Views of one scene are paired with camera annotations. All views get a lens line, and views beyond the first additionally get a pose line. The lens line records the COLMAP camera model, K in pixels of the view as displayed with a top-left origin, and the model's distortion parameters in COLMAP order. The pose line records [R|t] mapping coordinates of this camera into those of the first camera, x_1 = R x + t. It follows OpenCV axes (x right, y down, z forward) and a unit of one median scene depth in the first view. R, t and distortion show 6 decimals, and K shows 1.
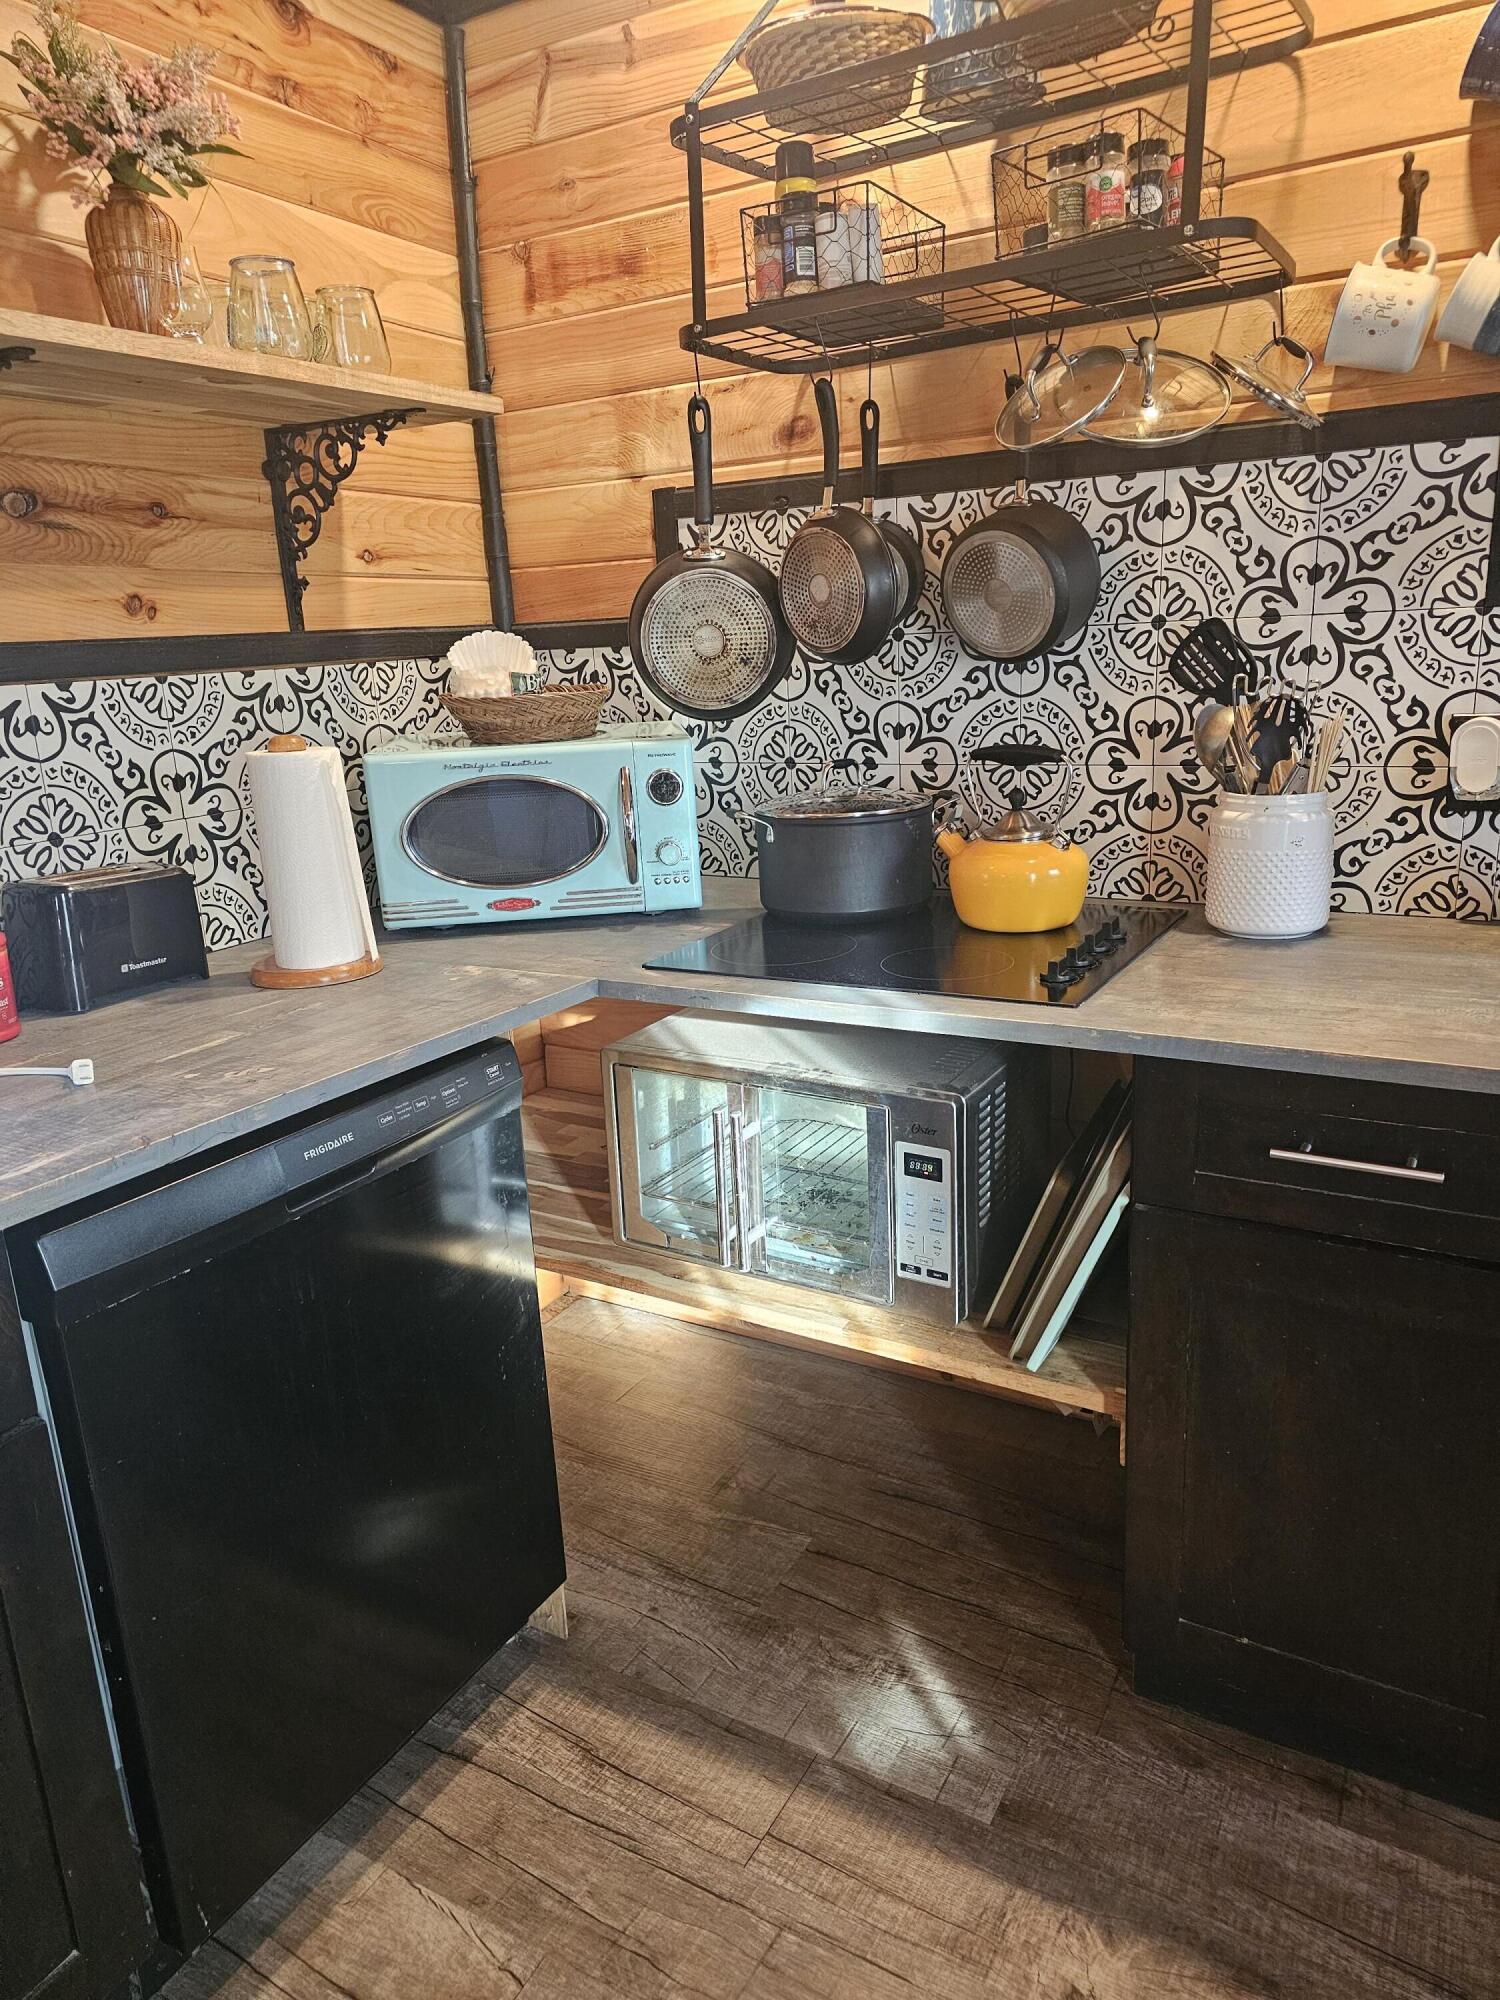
lens RADIAL K [[1336.9, 0, 752.0], [0, 1336.9, 990.3], [0, 0, 1]] dist [0.036917, -0.029626]
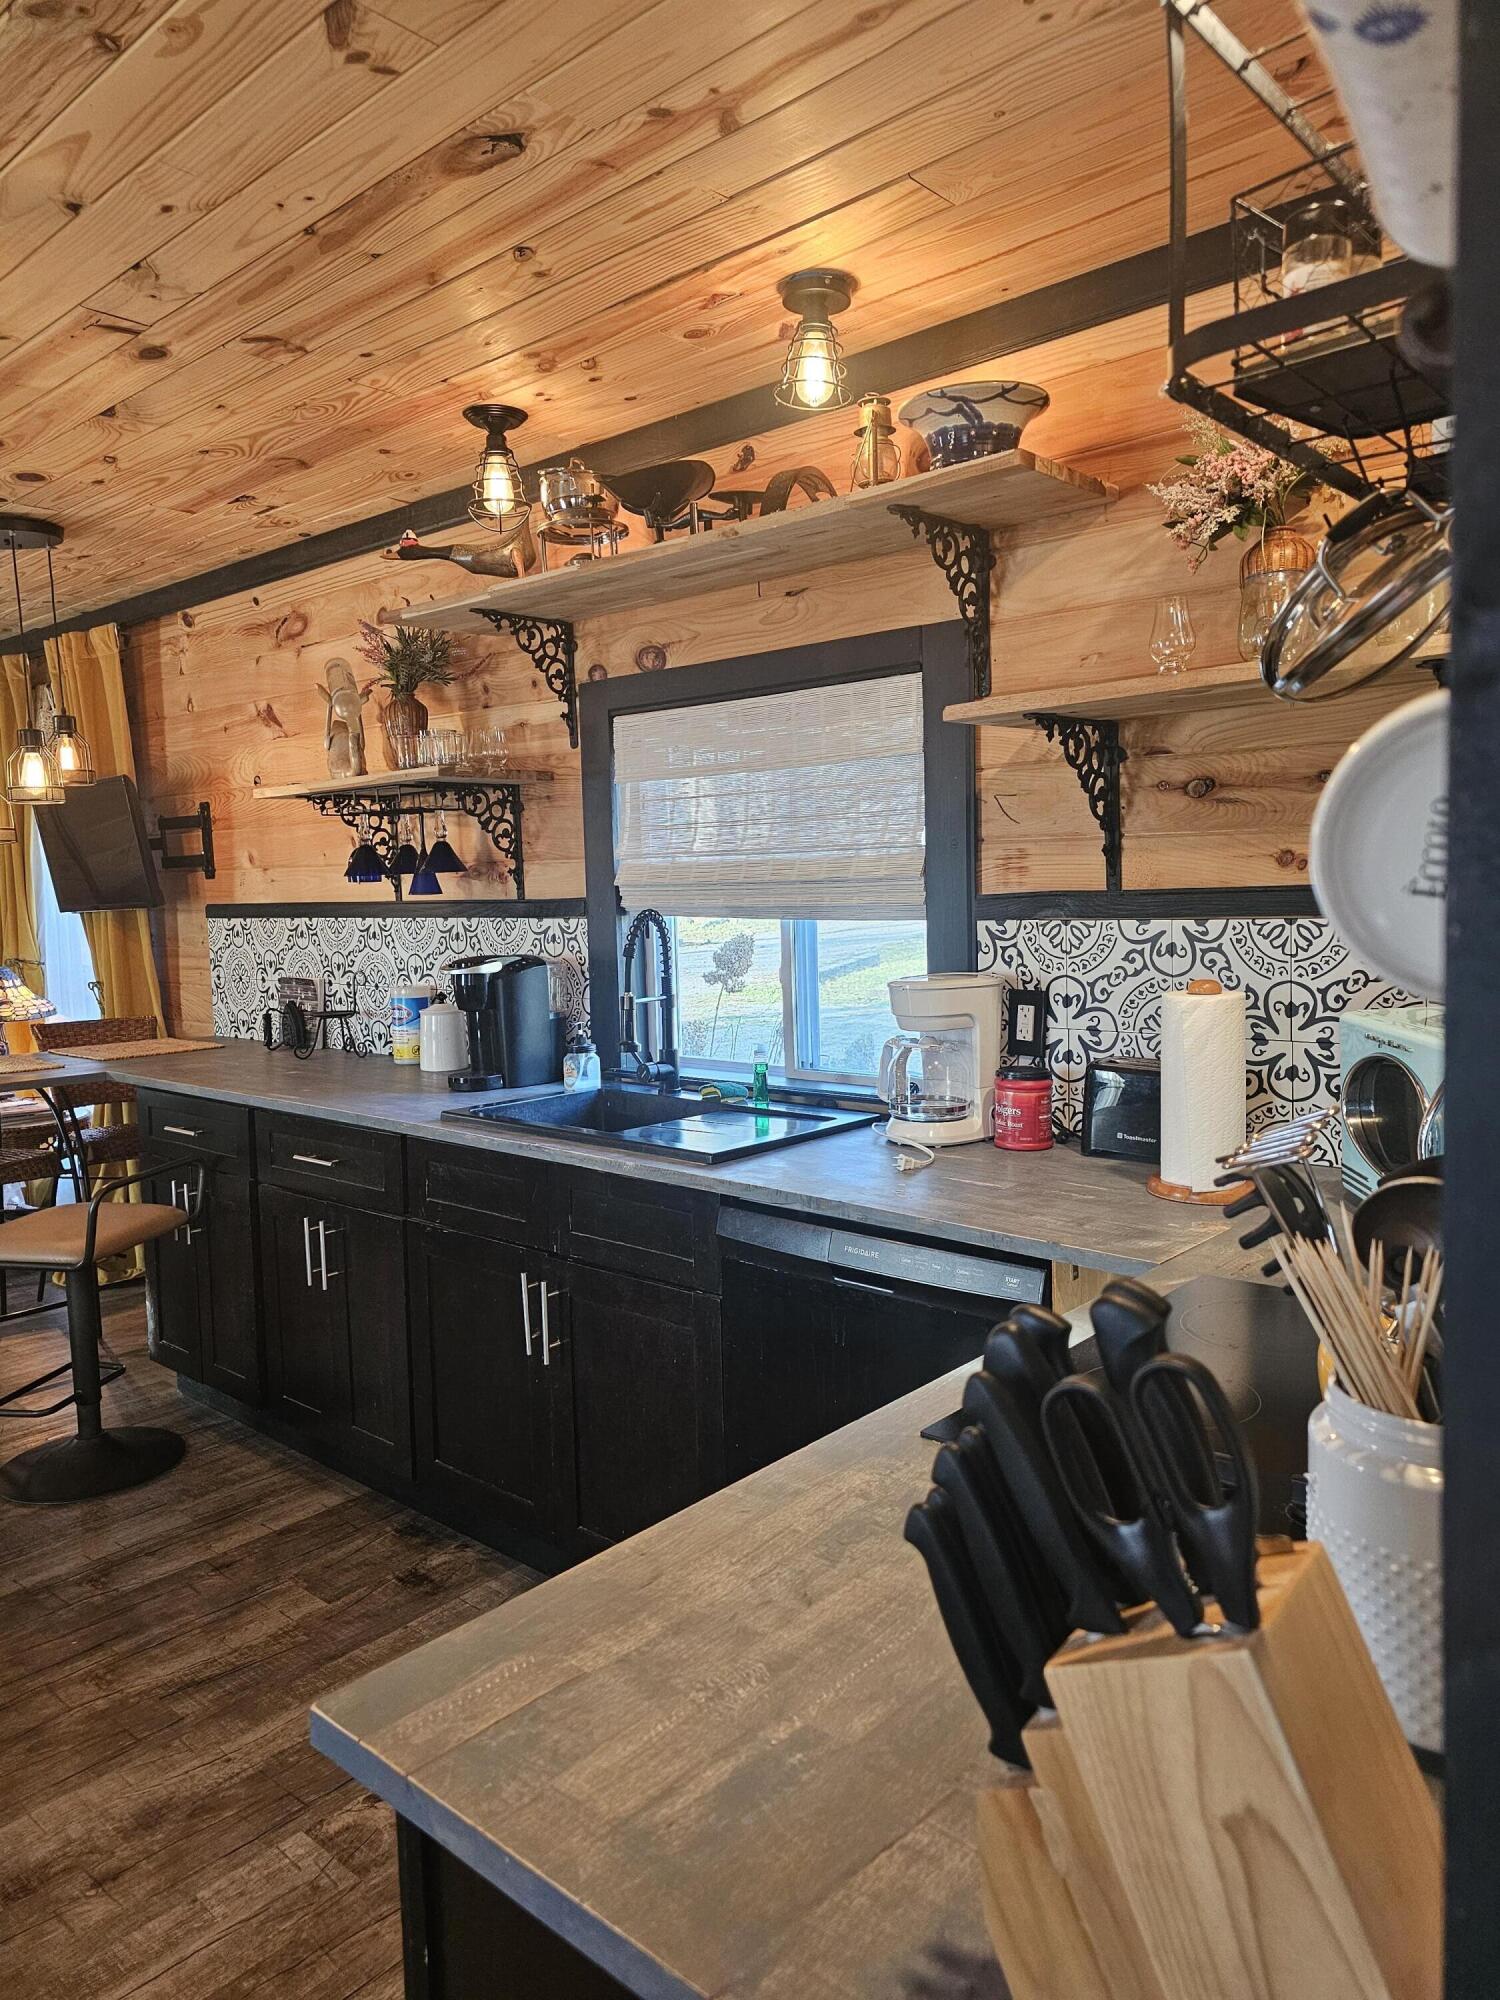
lens RADIAL K [[1336.9, 0, 746.1], [0, 1336.9, 1001.5], [0, 0, 1]] dist [0.036917, -0.029626]
pose [[-0.198763, 0.144575, -0.969325, 0.833805], [-0.210869, 0.959585, 0.186362, -0.301374], [0.957093, 0.241443, -0.160244, 0.810645]]
